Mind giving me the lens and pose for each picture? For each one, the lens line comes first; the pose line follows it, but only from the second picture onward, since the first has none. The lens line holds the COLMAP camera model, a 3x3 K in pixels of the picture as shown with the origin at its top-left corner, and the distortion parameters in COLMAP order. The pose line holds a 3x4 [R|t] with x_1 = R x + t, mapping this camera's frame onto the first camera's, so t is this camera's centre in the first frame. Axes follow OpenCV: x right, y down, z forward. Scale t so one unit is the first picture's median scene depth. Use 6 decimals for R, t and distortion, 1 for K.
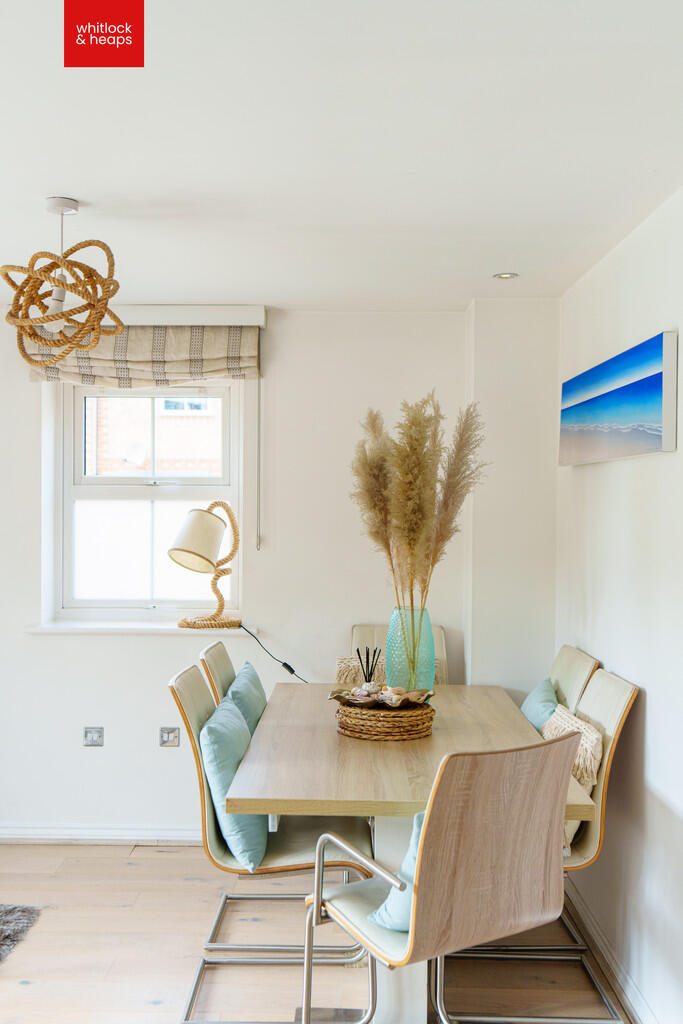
lens RADIAL K [[1025.3, 0, 314.2], [0, 1025.3, 516.6], [0, 0, 1]] dist [0.010539, 0.000000]
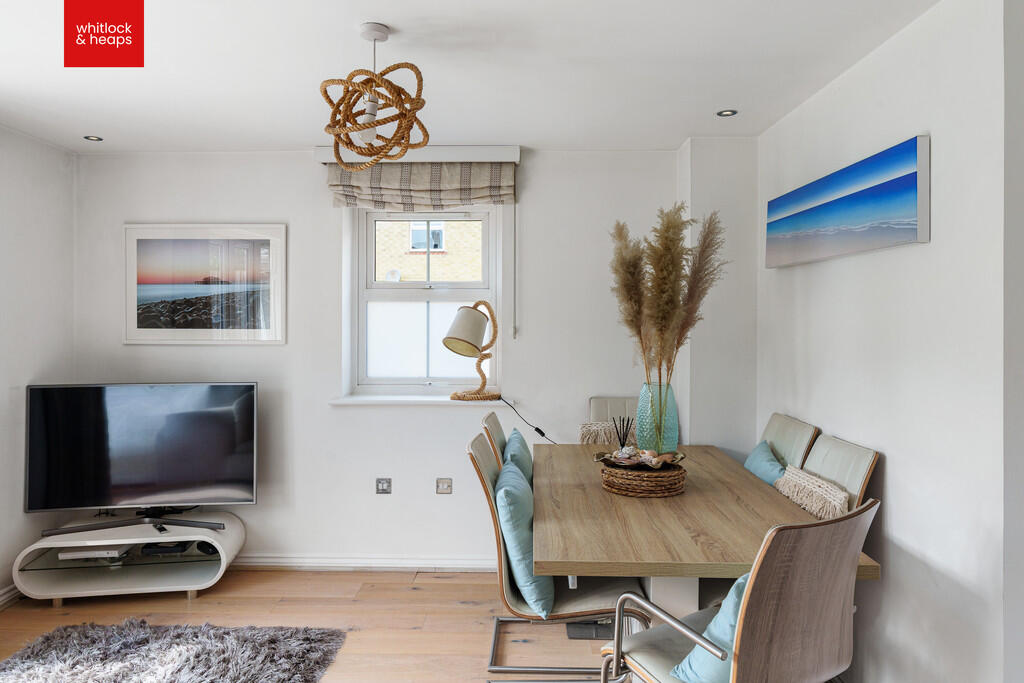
lens RADIAL K [[668.2, 0, 514.6], [0, 668.2, 315.1], [0, 0, 1]] dist [-0.001490, 0.002460]
pose [[0.999803, -0.003145, 0.019602, -0.091166], [0.003401, 0.999909, -0.013037, 0.018642], [-0.019559, 0.013101, 0.999723, 0.223220]]
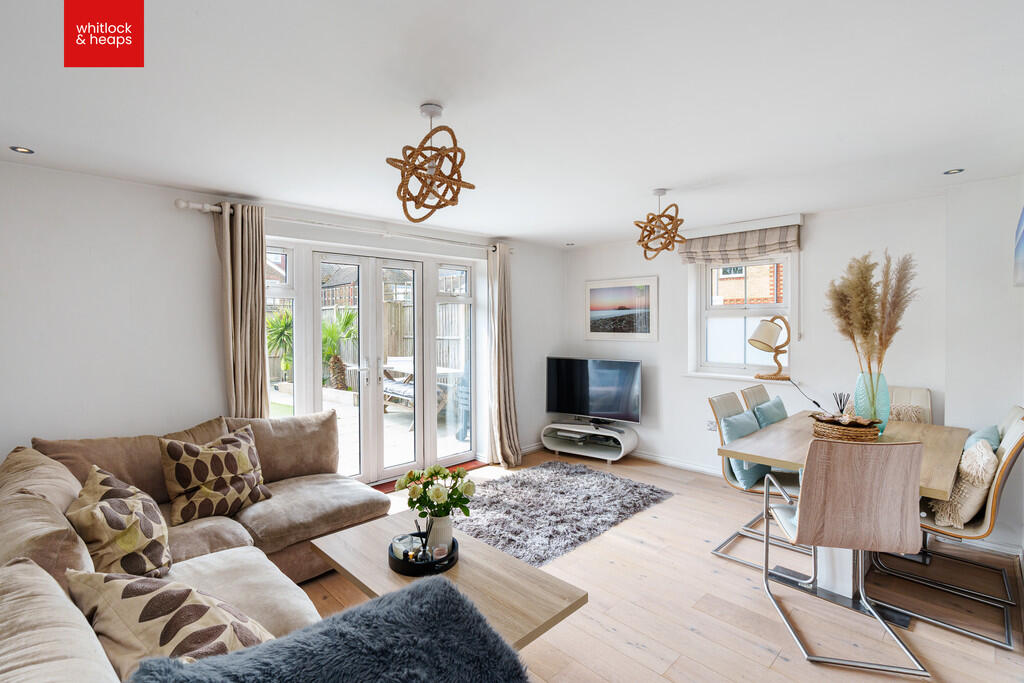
lens RADIAL K [[474.0, 0, 485.6], [0, 474.0, 326.3], [0, 0, 1]] dist [-0.003423, -0.000933]
pose [[0.696629, -0.003822, -0.717421, 0.222819], [-0.001668, 0.999974, -0.006946, 0.015946], [0.717430, 0.006035, 0.696605, -0.047879]]
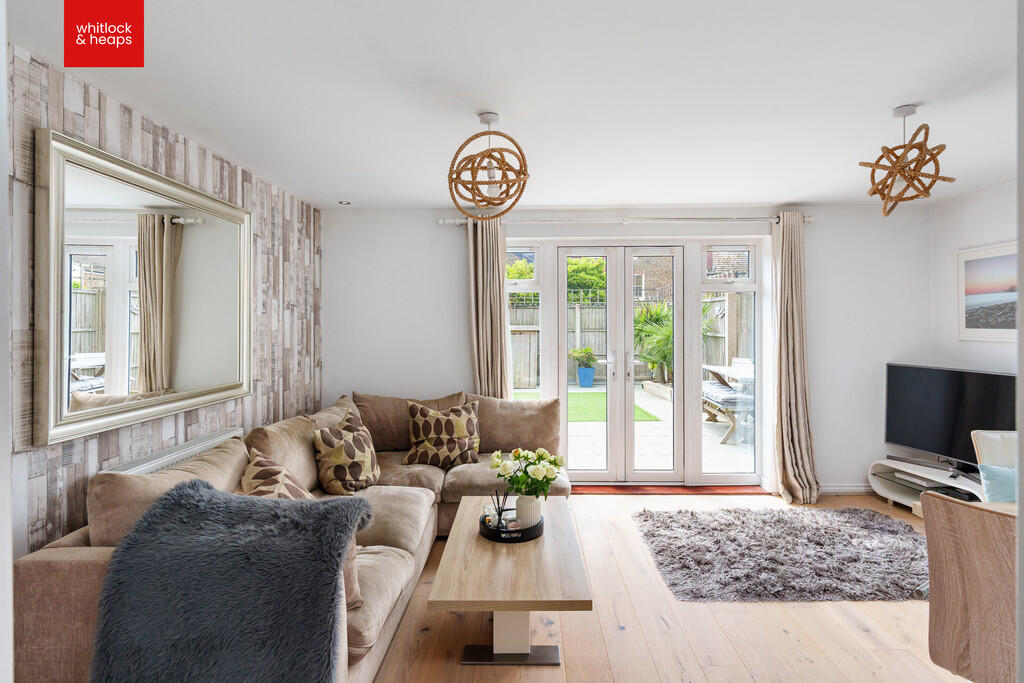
lens RADIAL K [[539.4, 0, 507.0], [0, 539.4, 326.2], [0, 0, 1]] dist [-0.006399, 0.001872]
pose [[0.004558, 0.001122, -0.999989, 0.487982], [-0.009899, 0.999950, 0.001077, 0.028539], [0.999941, 0.009894, 0.004569, 0.330542]]
